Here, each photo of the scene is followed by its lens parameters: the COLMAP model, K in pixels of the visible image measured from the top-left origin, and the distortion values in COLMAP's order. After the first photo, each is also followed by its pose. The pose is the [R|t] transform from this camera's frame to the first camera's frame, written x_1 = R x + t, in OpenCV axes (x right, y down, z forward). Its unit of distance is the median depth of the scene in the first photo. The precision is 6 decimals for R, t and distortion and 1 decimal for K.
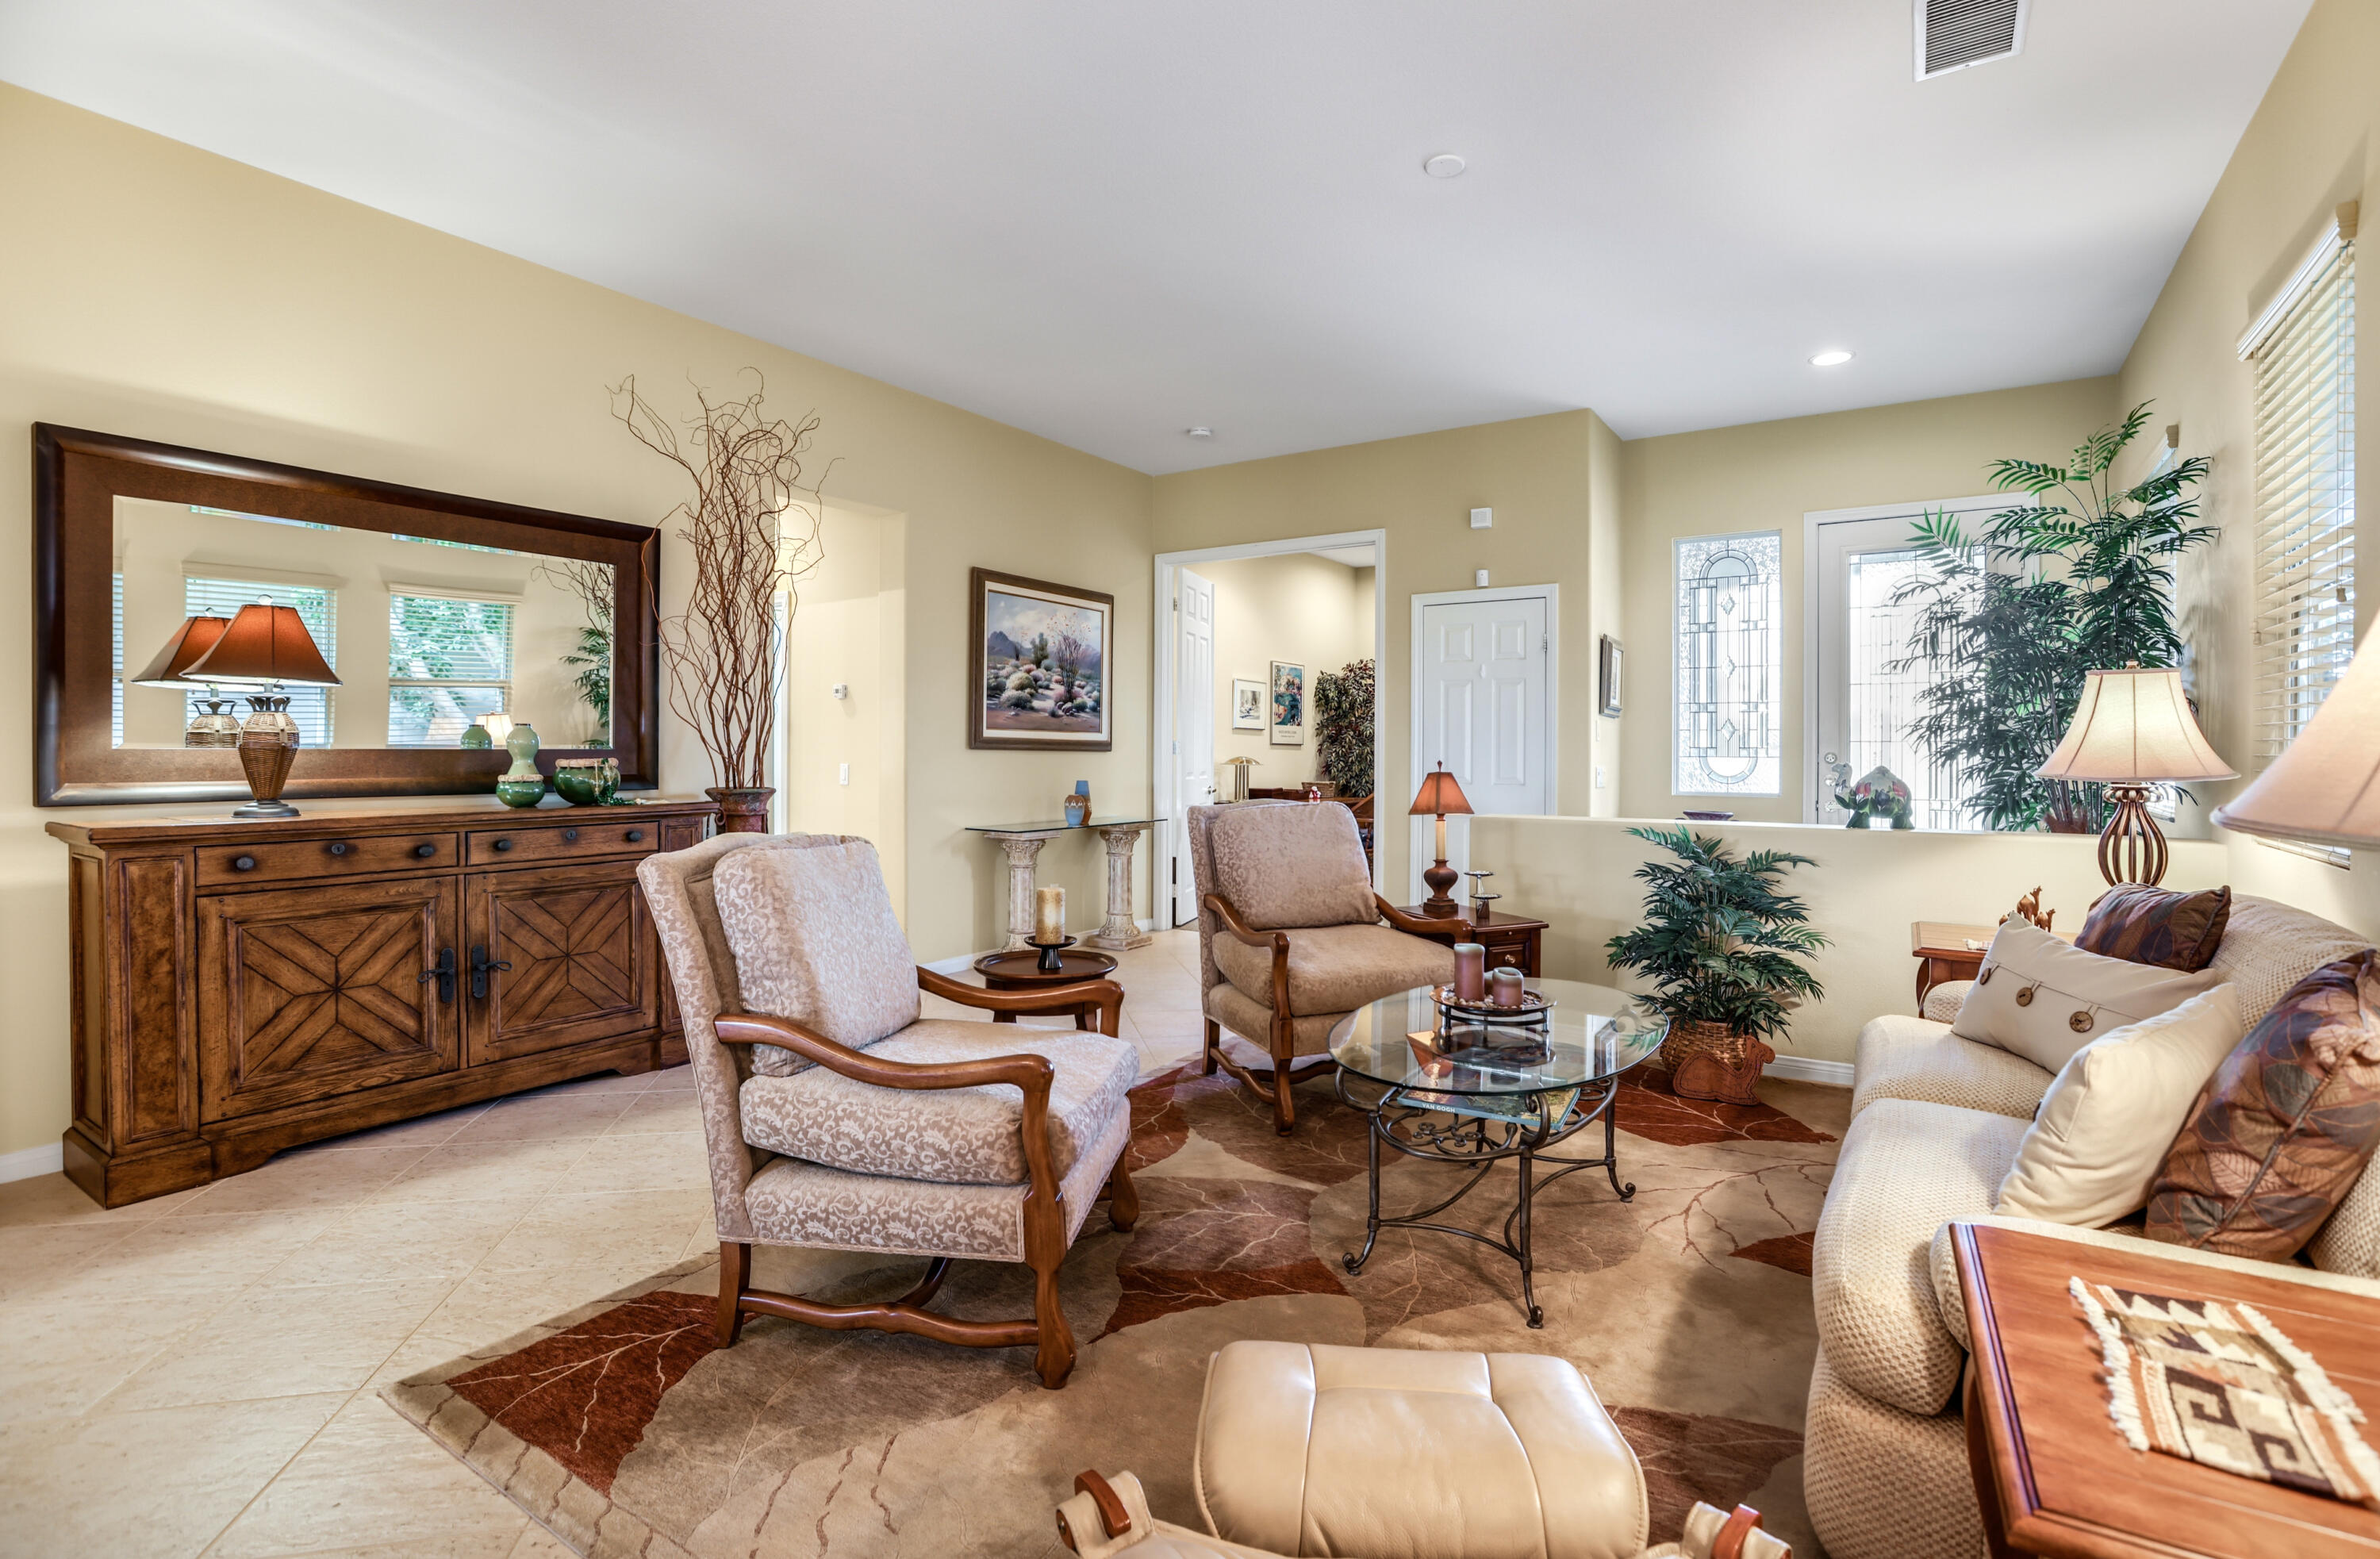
lens RADIAL K [[1101.9, 0, 1190.0], [0, 1101.9, 779.5], [0, 0, 1]] dist [-0.066521, 0.020112]
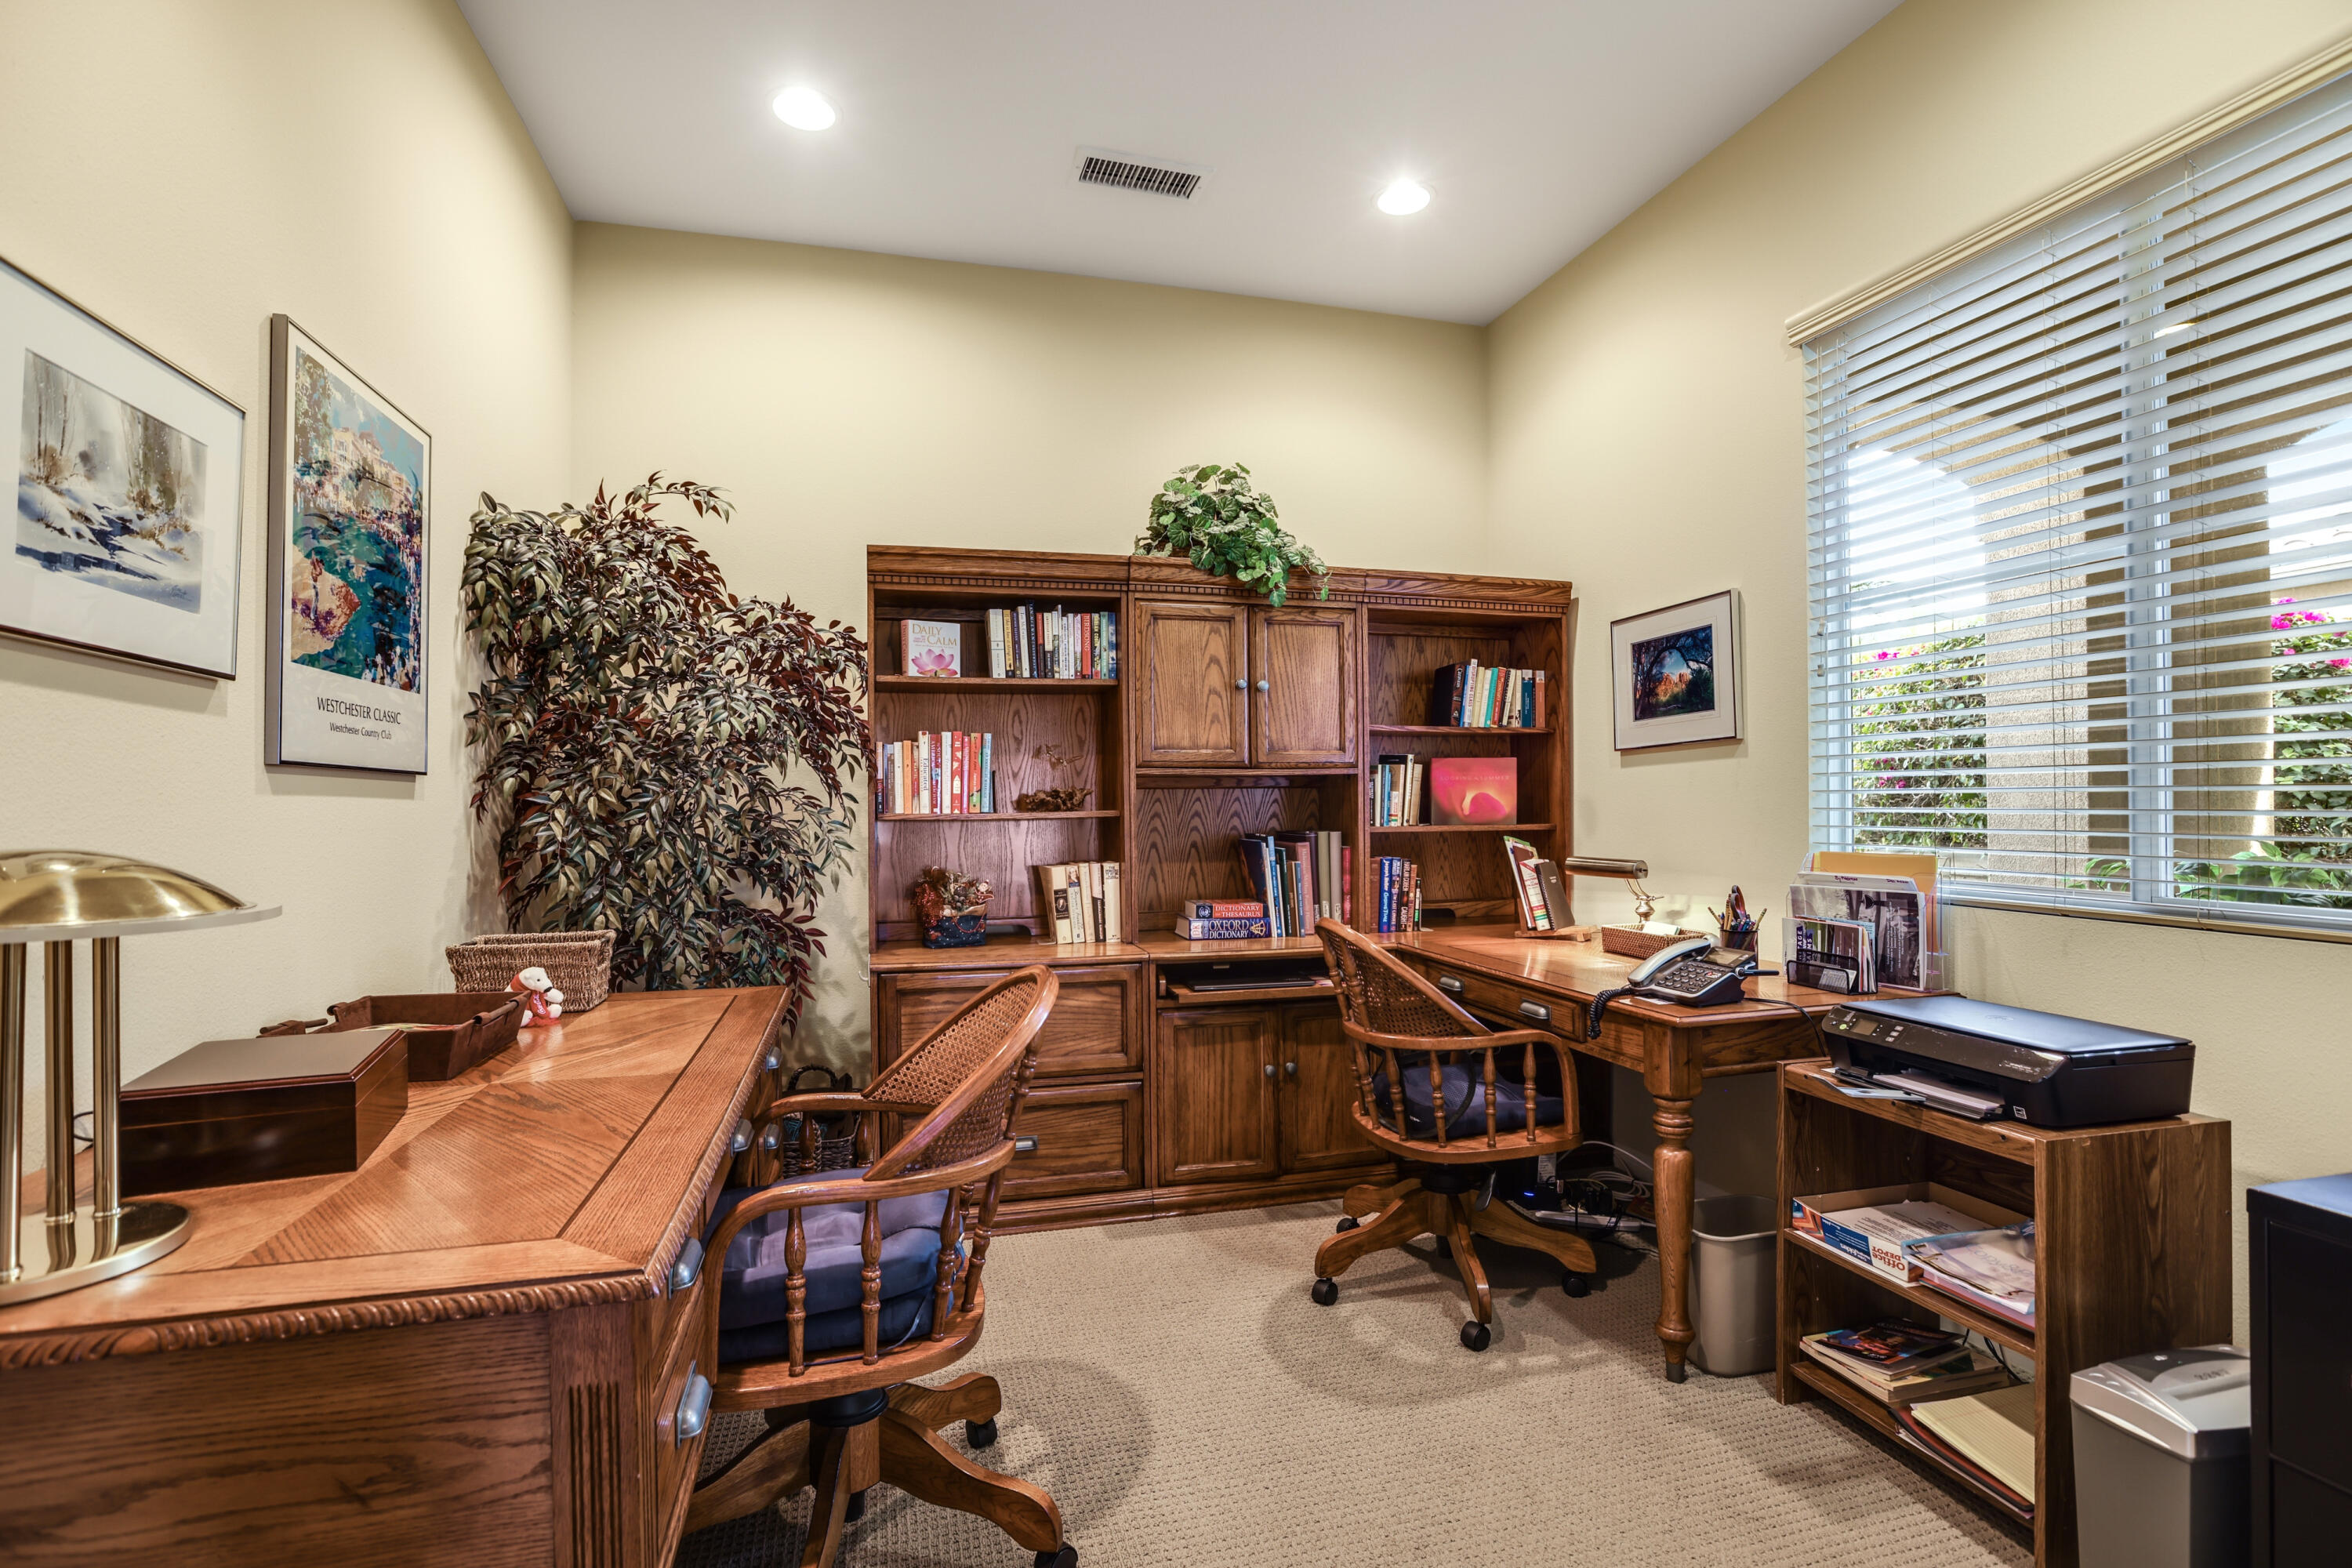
lens RADIAL K [[1116.9, 0, 1184.7], [0, 1116.9, 785.3], [0, 0, 1]] dist [-0.047129, 0.019266]
pose [[0.667547, 0.002141, 0.744565, 0.096267], [0.028705, 0.999178, -0.028608, -0.046004], [-0.744015, 0.040470, 0.666937, 1.874311]]
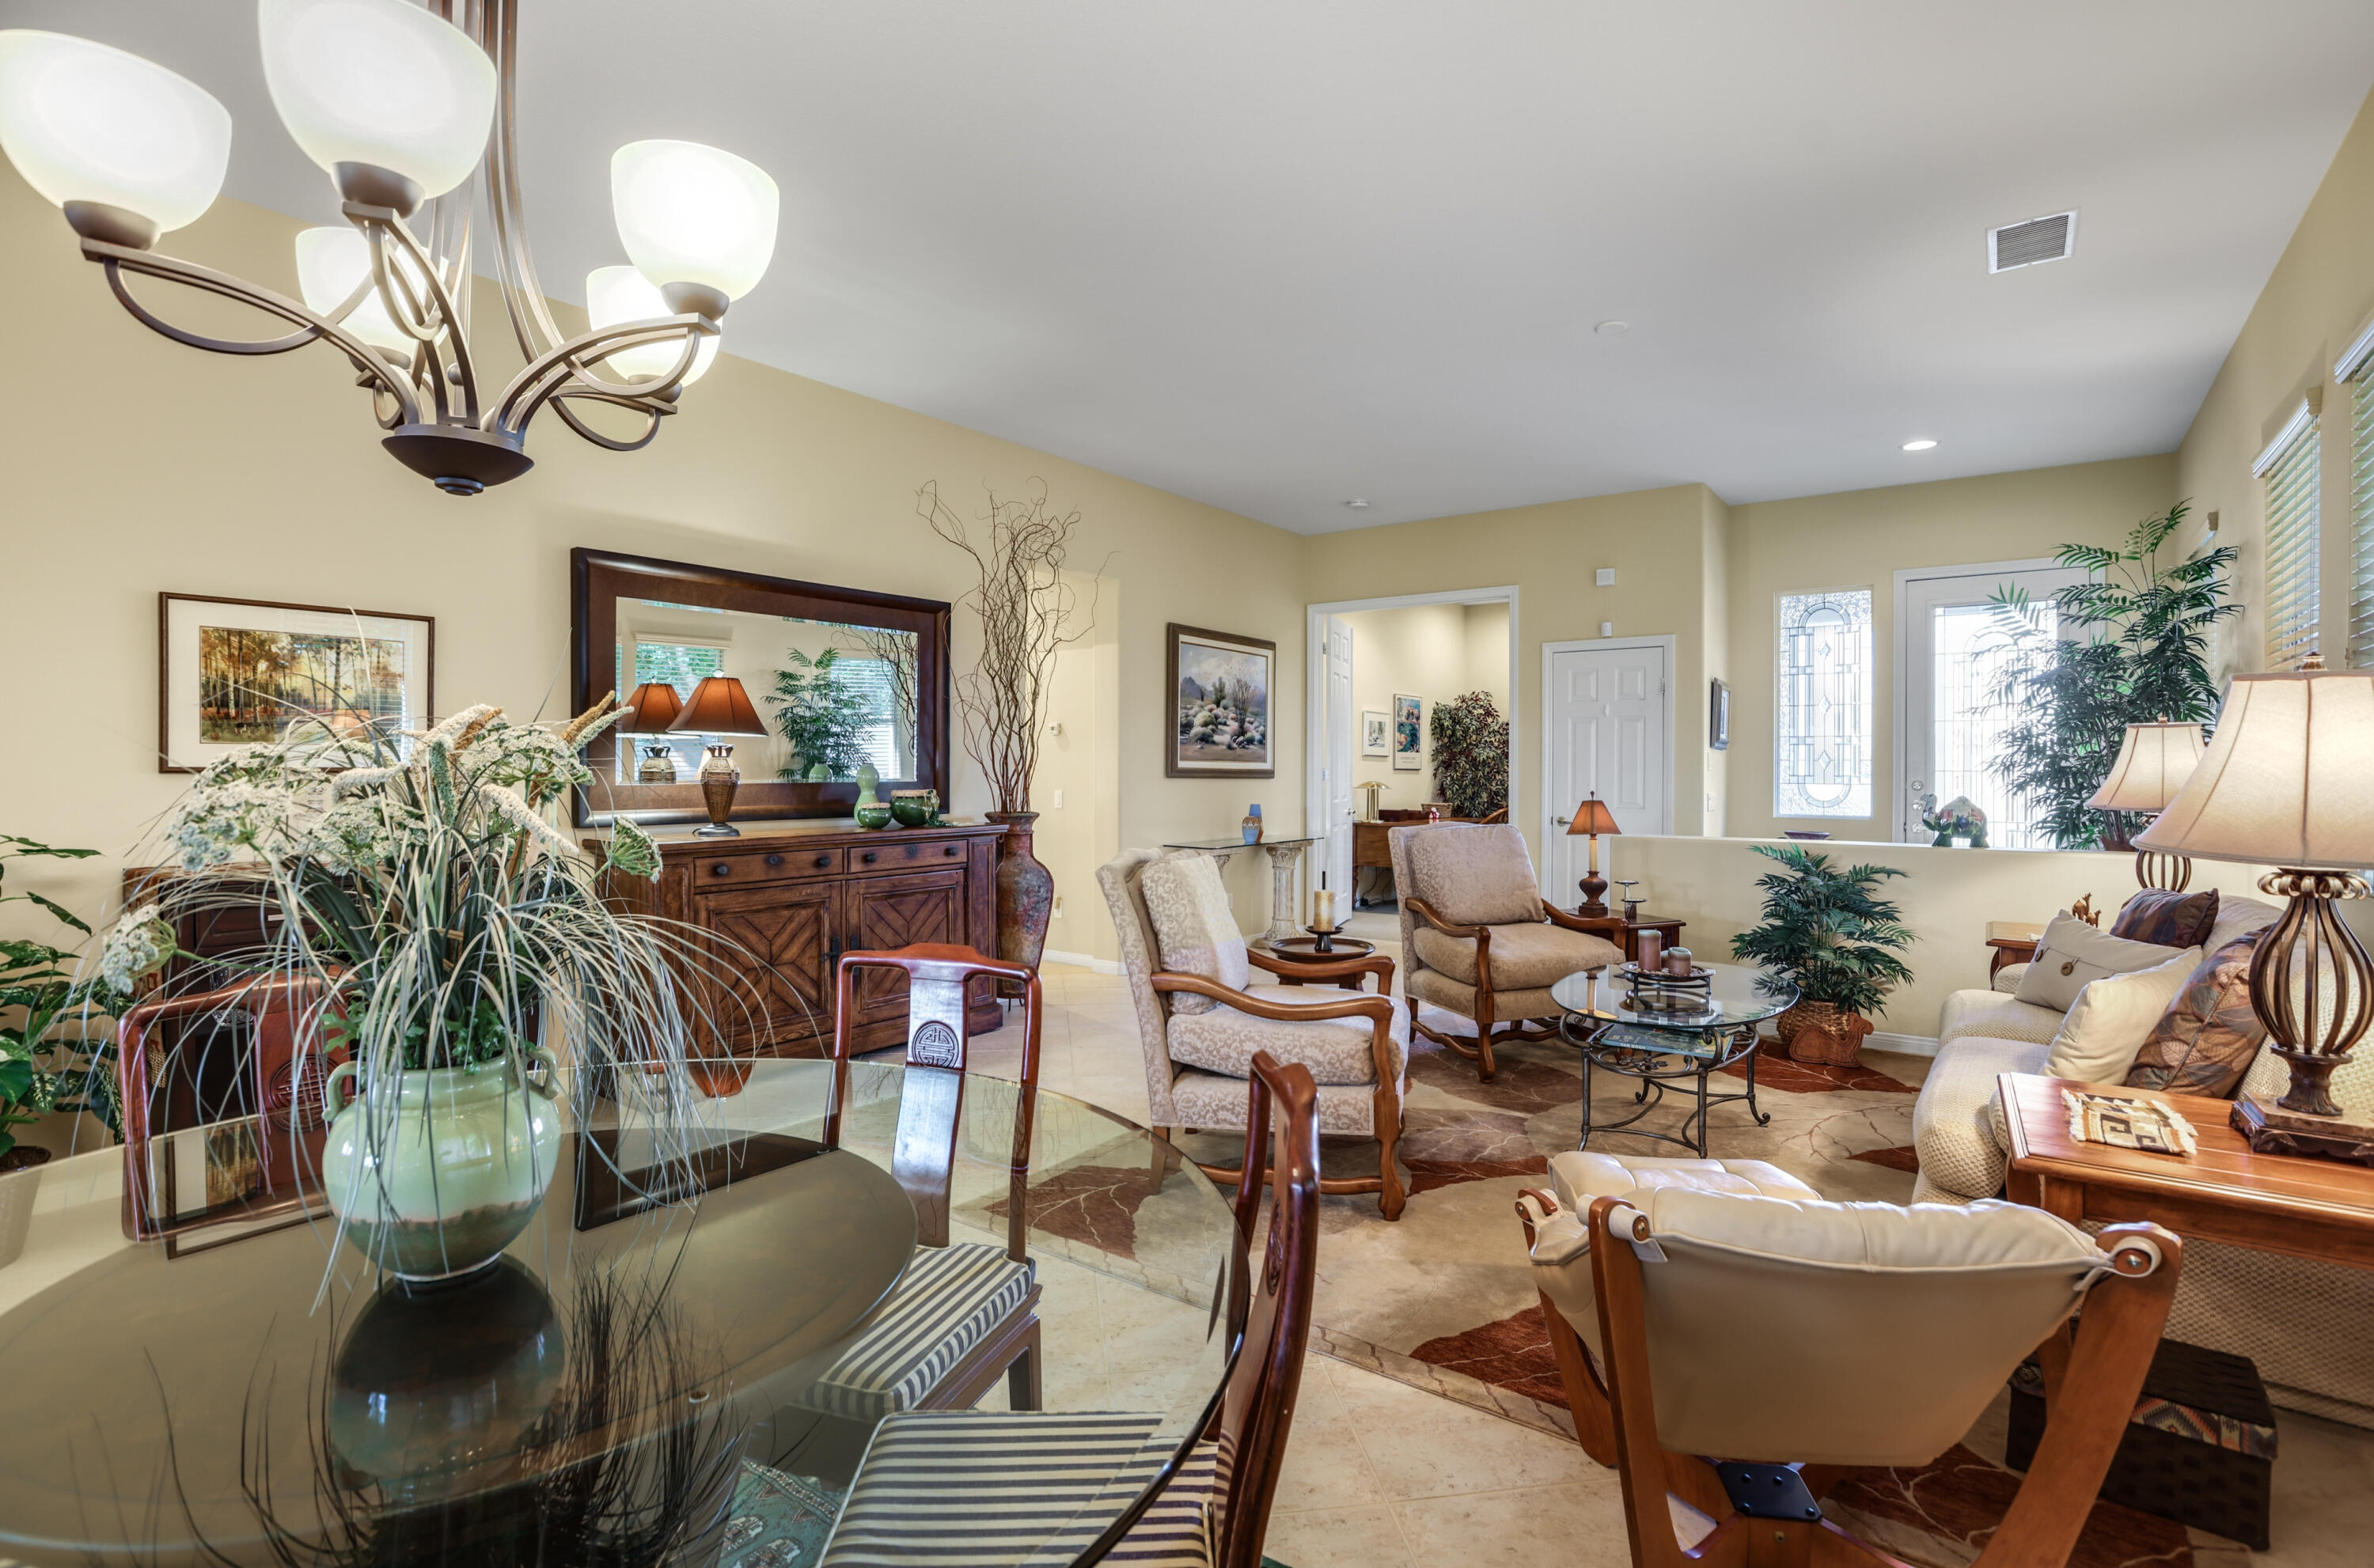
lens RADIAL K [[1100.3, 0, 1185.9], [0, 1100.3, 796.3], [0, 0, 1]] dist [-0.067558, 0.020599]
pose [[0.998198, 0.000196, -0.060013, -0.170171], [-0.000203, 1.000000, -0.000106, -0.011940], [0.060013, 0.000118, 0.998198, -0.273253]]
